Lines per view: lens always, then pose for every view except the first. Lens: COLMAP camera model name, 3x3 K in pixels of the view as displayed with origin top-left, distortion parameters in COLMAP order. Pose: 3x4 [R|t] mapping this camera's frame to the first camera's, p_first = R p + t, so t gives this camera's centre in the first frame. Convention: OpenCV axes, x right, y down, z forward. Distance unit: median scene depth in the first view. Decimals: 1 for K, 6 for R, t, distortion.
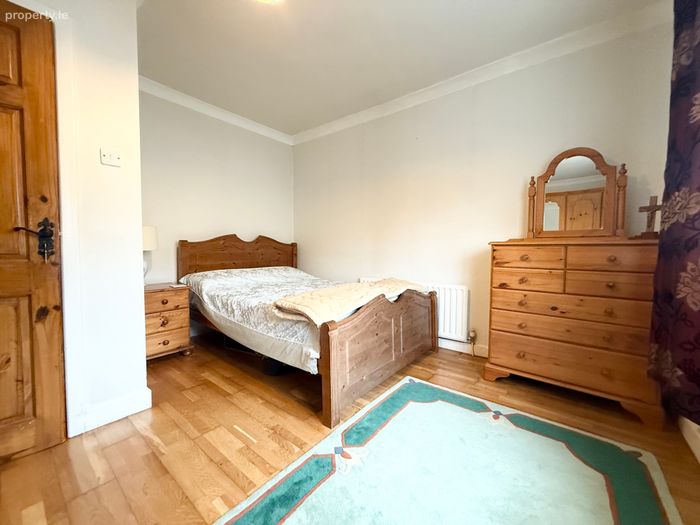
lens RADIAL K [[280.4, 0, 350.5], [0, 280.4, 264.2], [0, 0, 1]] dist [0.001268, -0.000106]
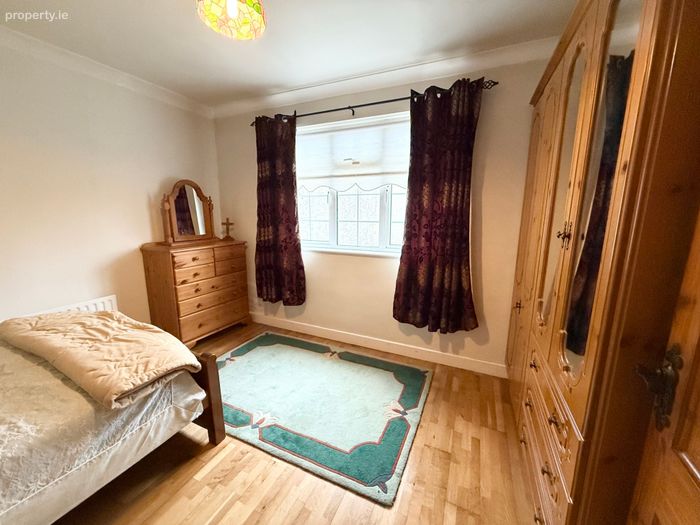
lens RADIAL K [[280.4, 0, 350.3], [0, 280.4, 261.0], [0, 0, 1]] dist [0.001268, -0.000106]
pose [[-0.243257, -0.179780, 0.953155, -0.993873], [0.048960, 0.979145, 0.197177, -0.273259], [-0.968725, 0.094631, -0.229382, 0.608083]]
